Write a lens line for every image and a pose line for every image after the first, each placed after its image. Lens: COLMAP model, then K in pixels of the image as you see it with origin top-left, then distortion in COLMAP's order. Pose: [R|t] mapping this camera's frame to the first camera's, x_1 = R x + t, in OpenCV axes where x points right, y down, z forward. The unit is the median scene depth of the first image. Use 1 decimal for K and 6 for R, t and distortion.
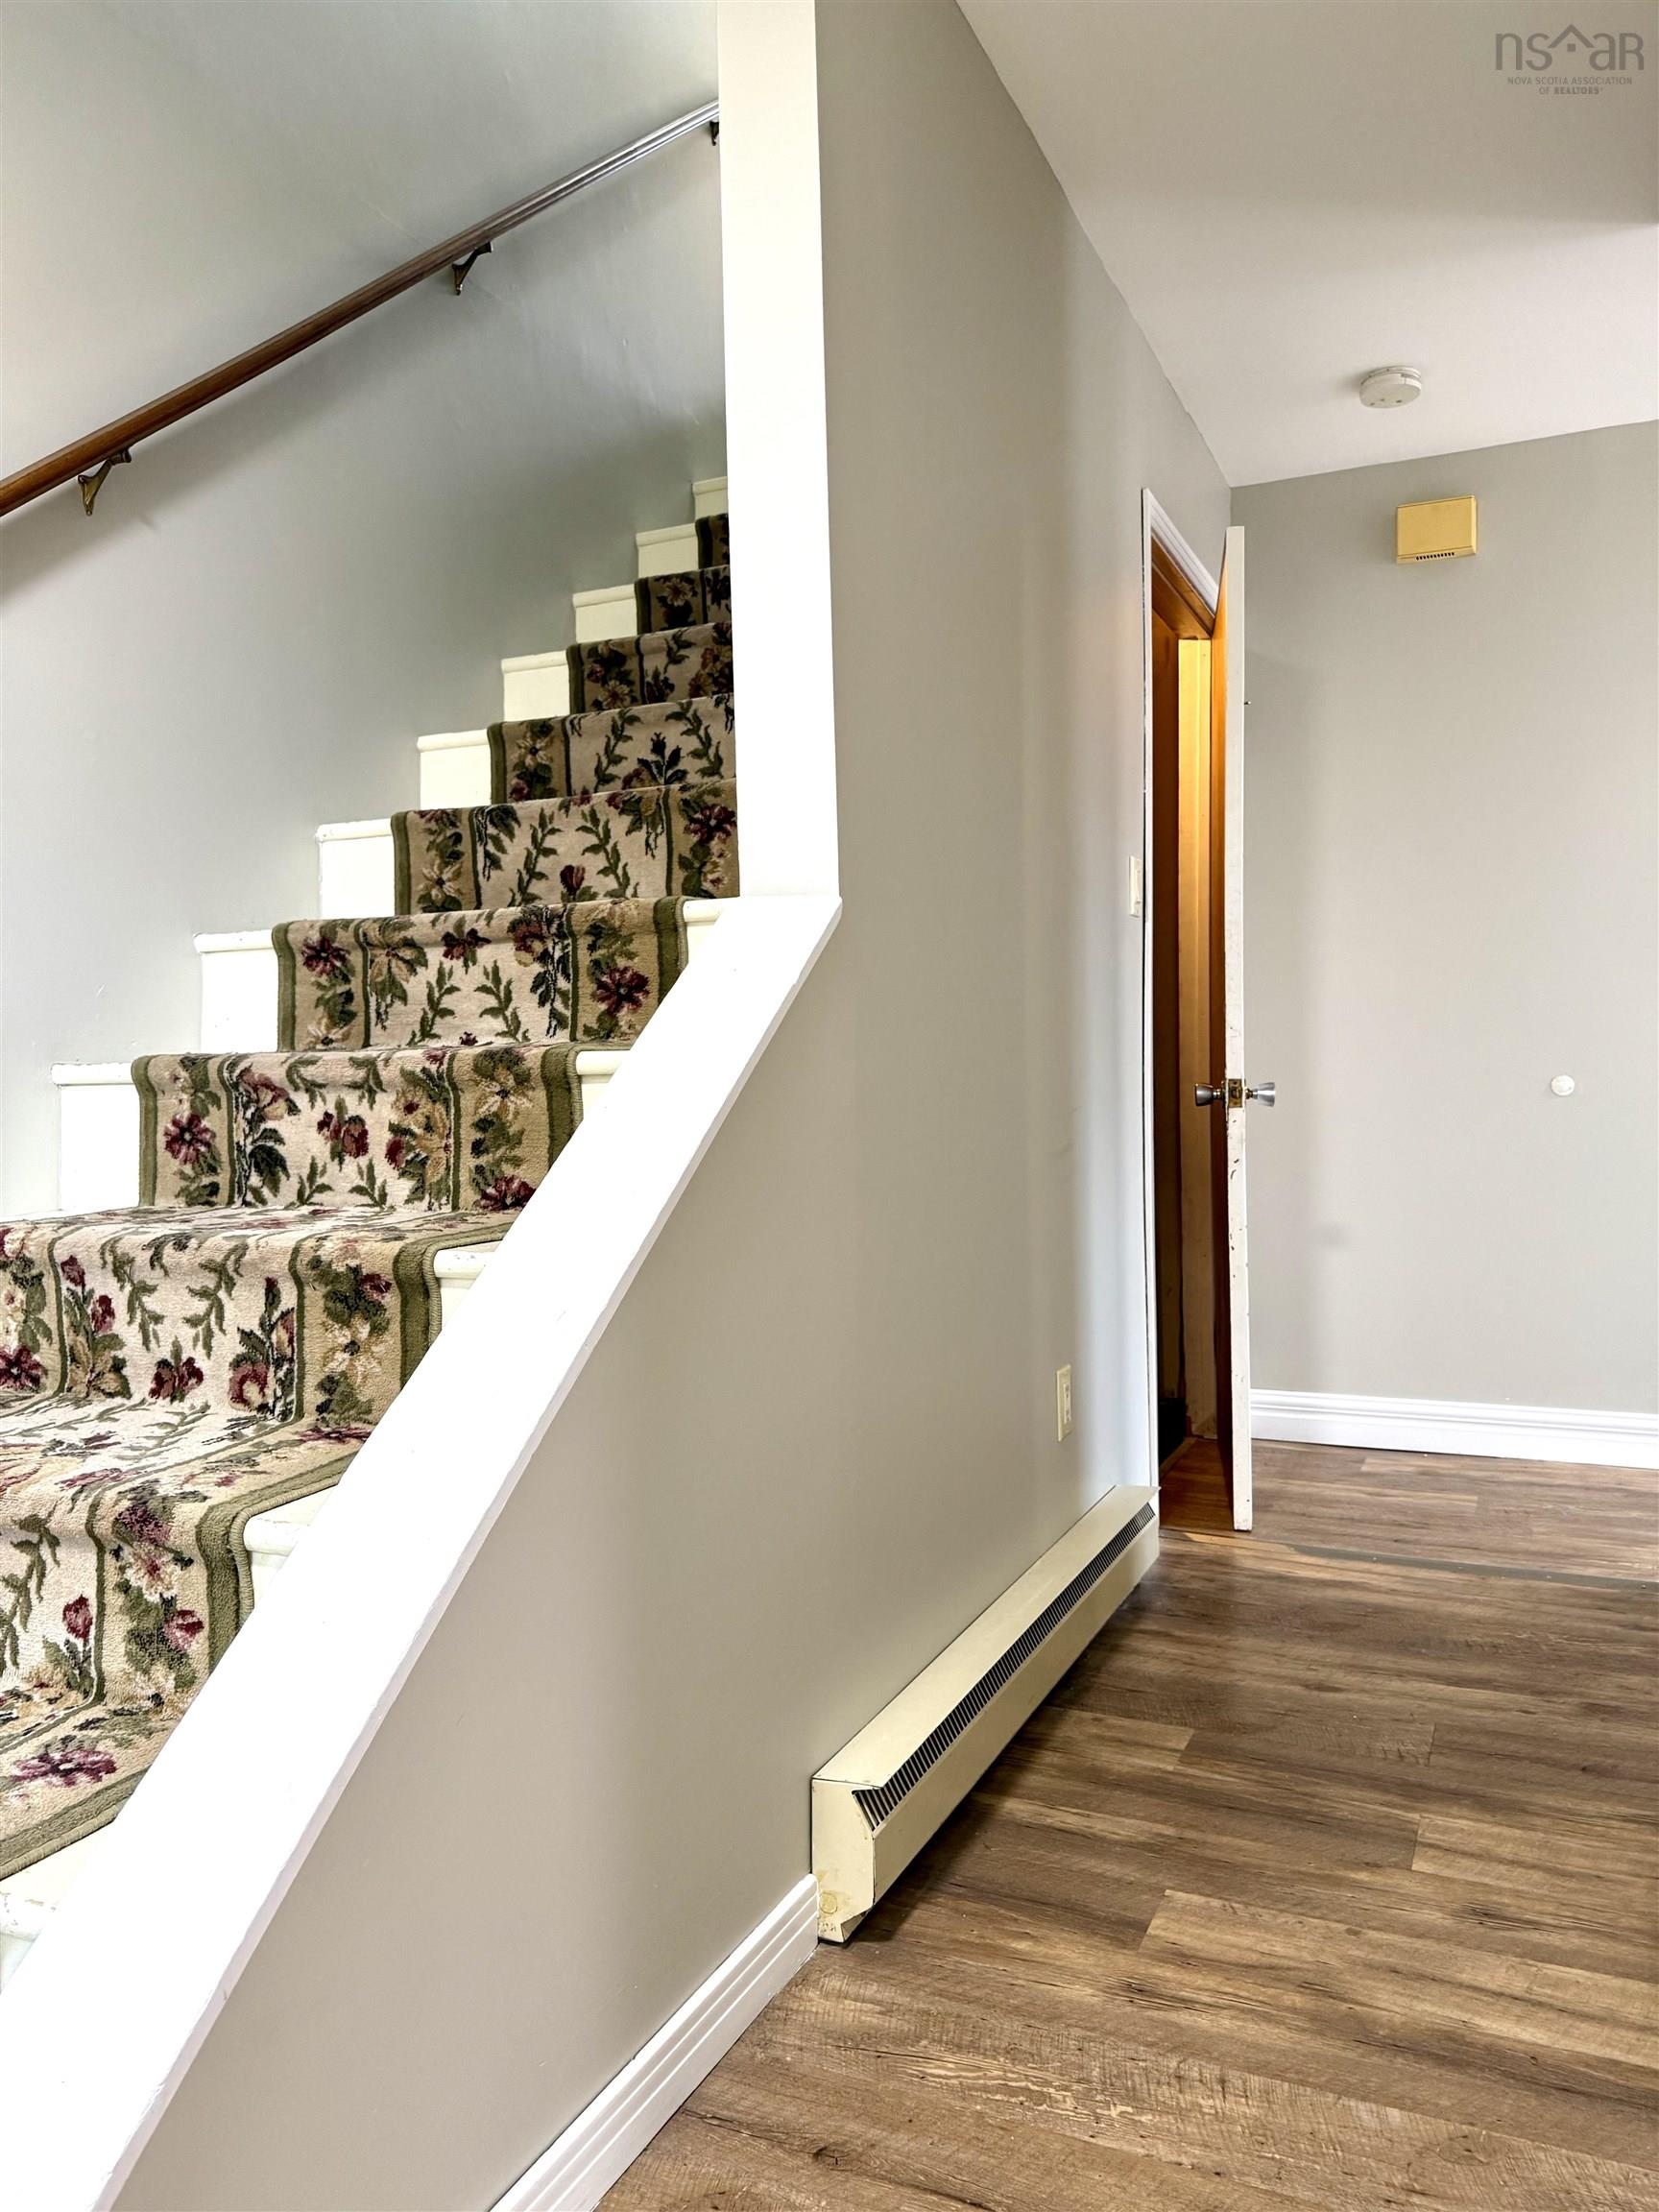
lens RADIAL K [[1578.1, 0, 833.9], [0, 1578.1, 1080.9], [0, 0, 1]] dist [0.048152, -0.069840]
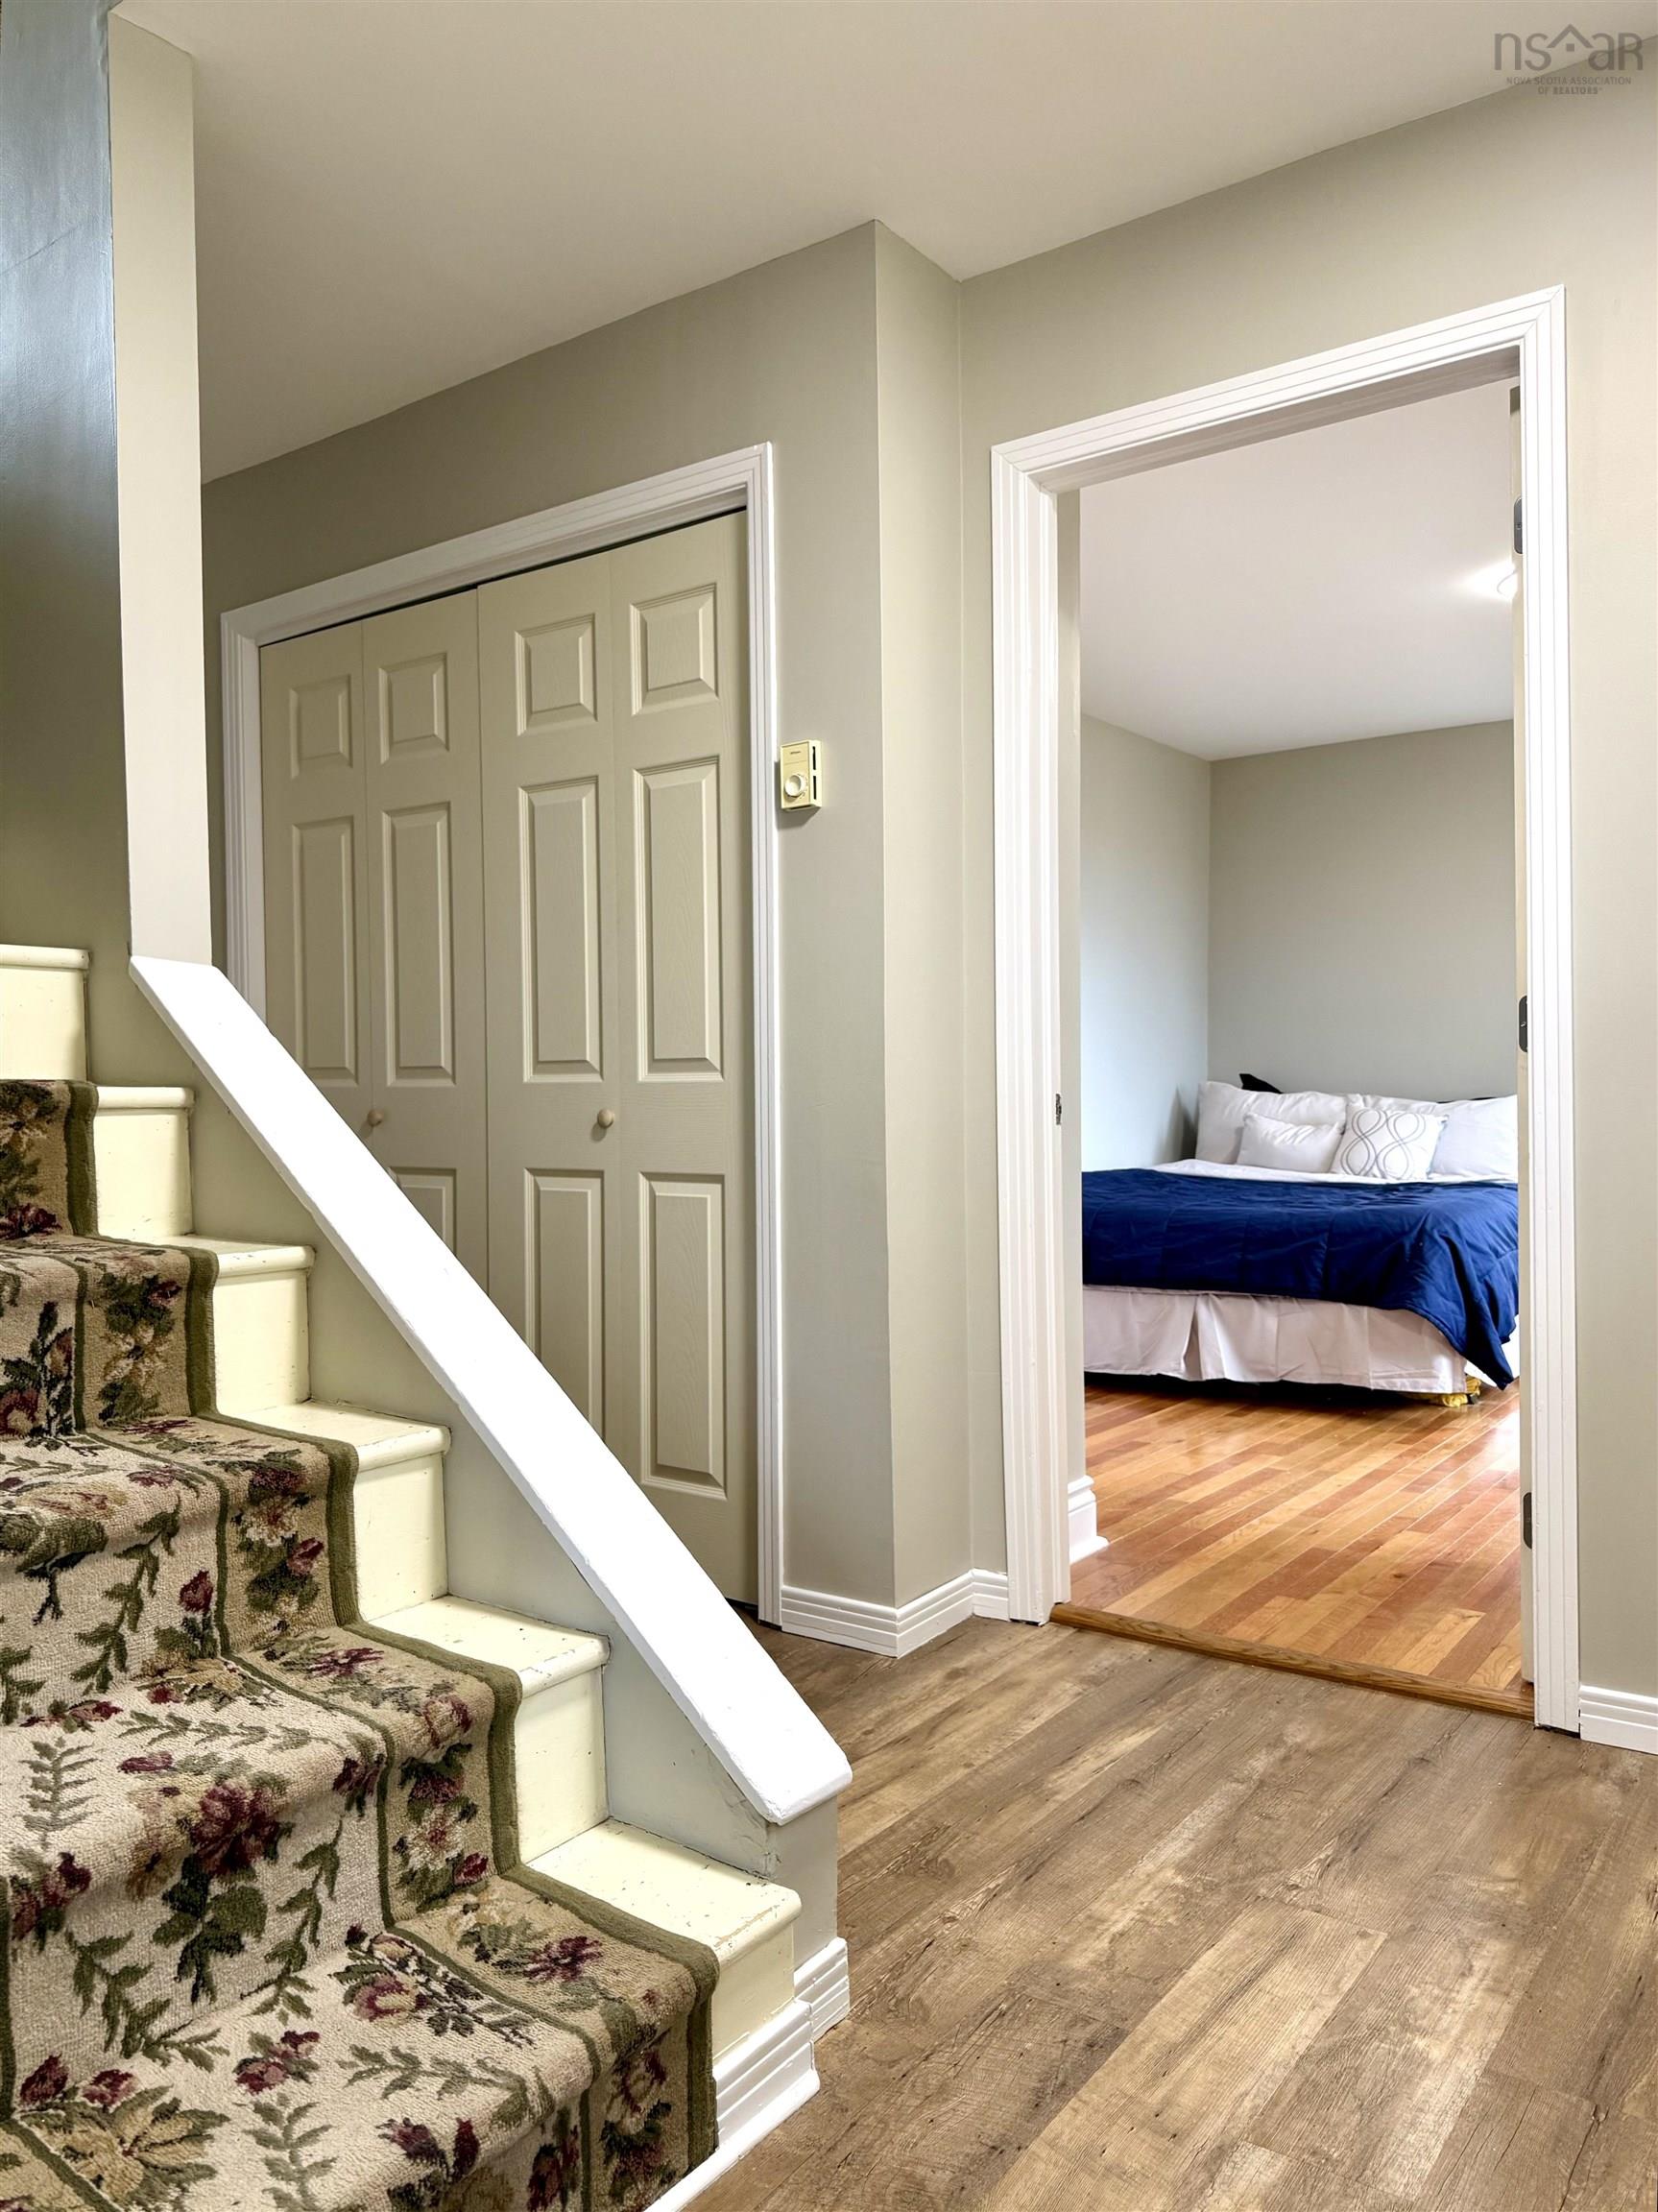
lens RADIAL K [[1600.3, 0, 829.0], [0, 1600.3, 1106.0], [0, 0, 1]] dist [0.008941, -0.010783]
pose [[0.194914, 0.010950, 0.980759, -1.307105], [0.006245, 0.999904, -0.012404, 0.012909], [-0.980800, 0.008543, 0.194827, 0.305218]]
